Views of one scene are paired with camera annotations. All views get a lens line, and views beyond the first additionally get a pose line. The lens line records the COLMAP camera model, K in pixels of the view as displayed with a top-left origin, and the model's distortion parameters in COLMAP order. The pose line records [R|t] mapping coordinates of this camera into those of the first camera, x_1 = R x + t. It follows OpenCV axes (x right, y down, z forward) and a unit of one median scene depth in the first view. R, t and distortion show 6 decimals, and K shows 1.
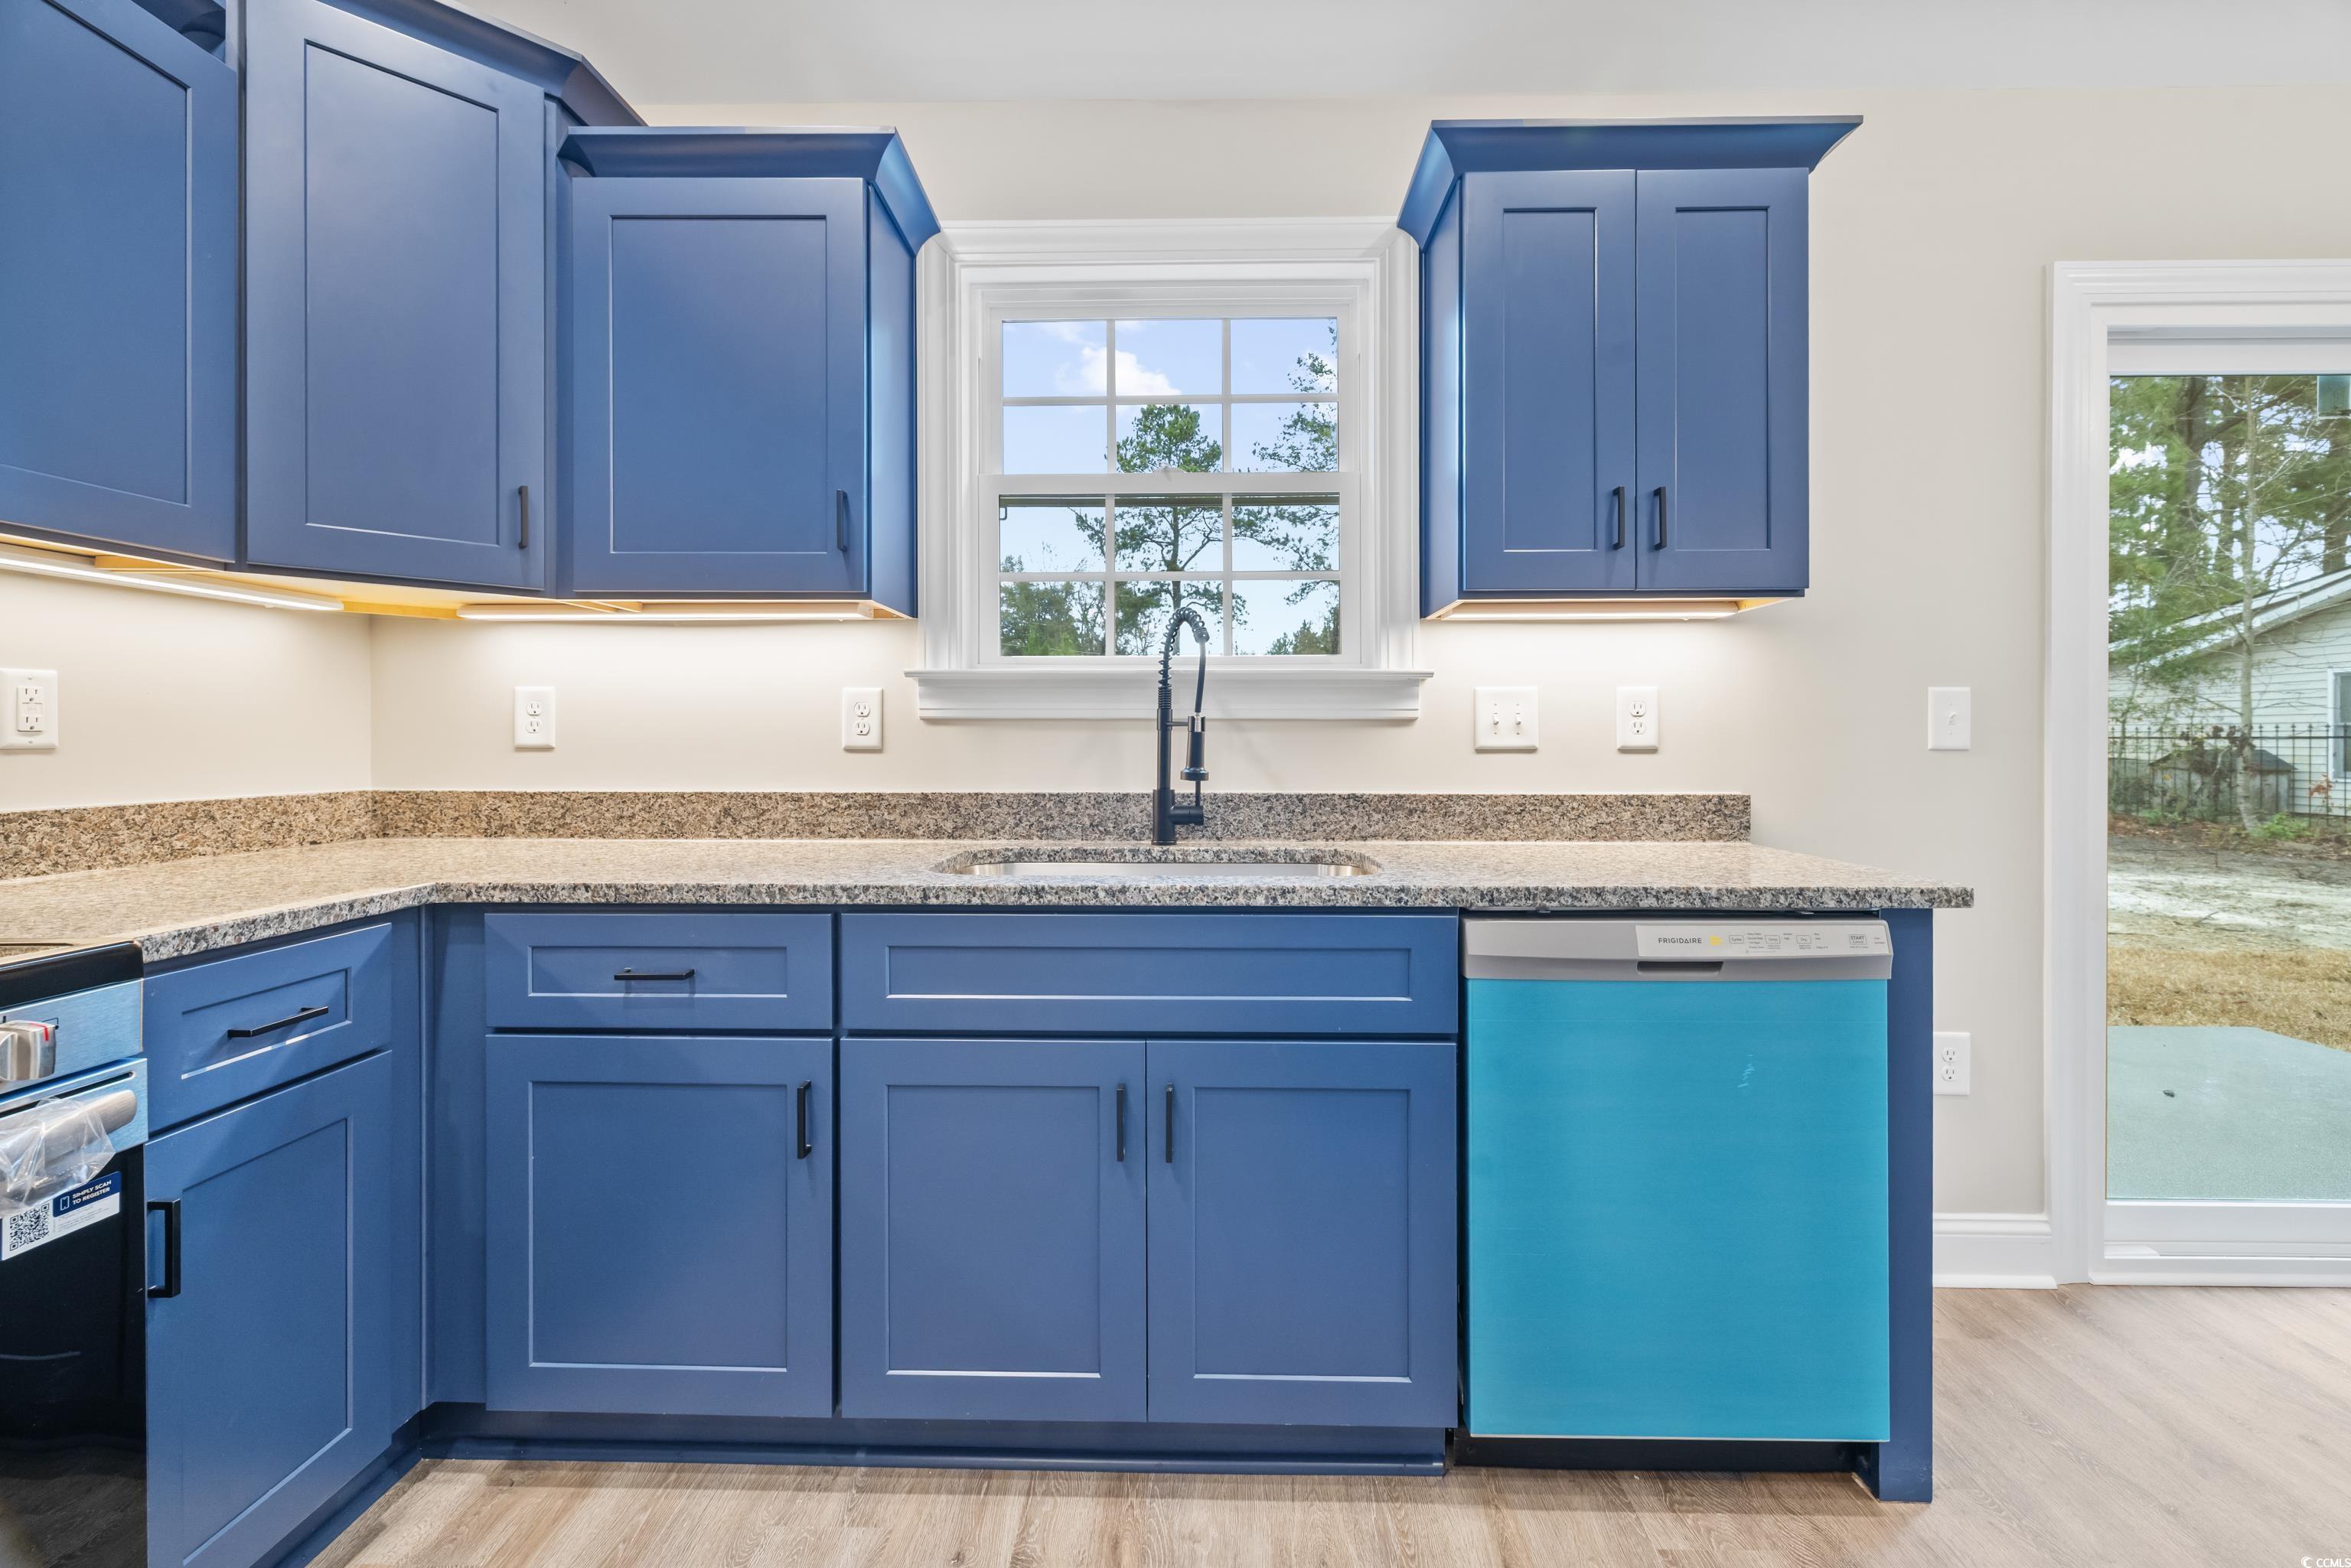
lens RADIAL K [[995.9, 0, 1183.3], [0, 995.9, 737.4], [0, 0, 1]] dist [0.000195, 0.000060]
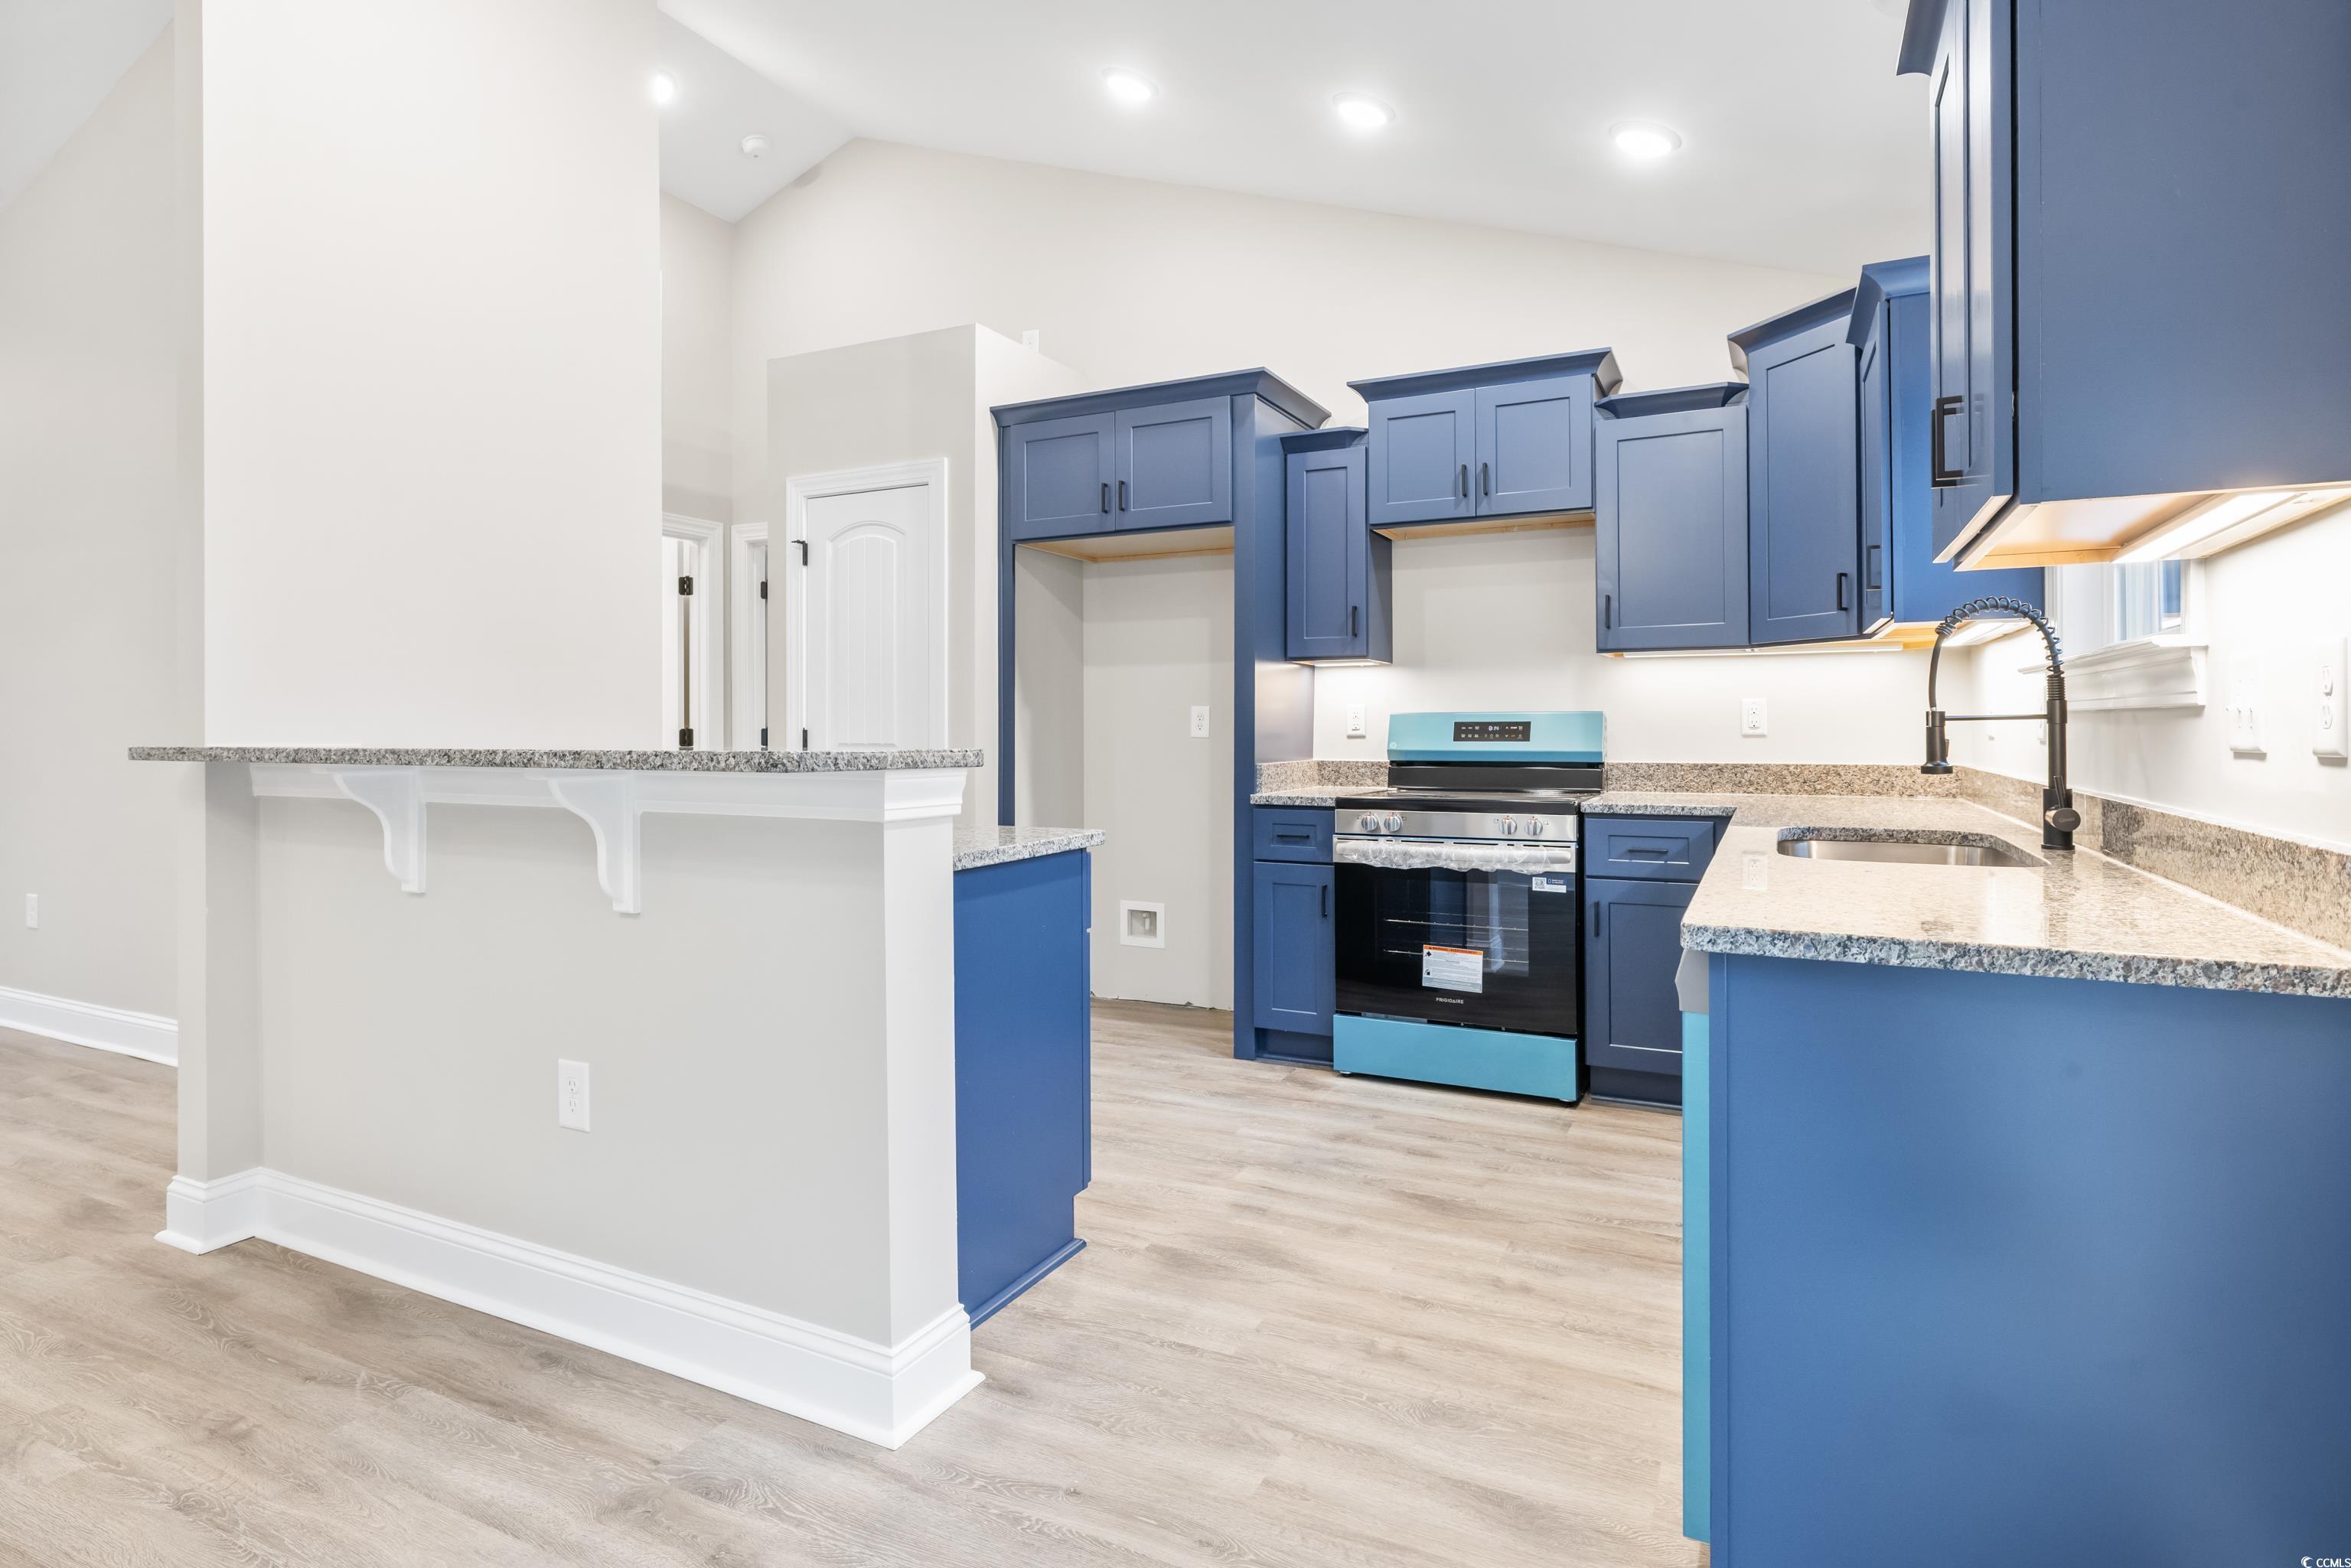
lens RADIAL K [[1193.2, 0, 1182.1], [0, 1193.2, 730.1], [0, 0, 1]] dist [0.000330, 0.000207]
pose [[-0.432325, 0.000254, -0.901718, 1.606512], [0.005163, 0.999984, -0.002194, -0.000233], [0.901703, -0.005604, -0.432319, 0.938138]]
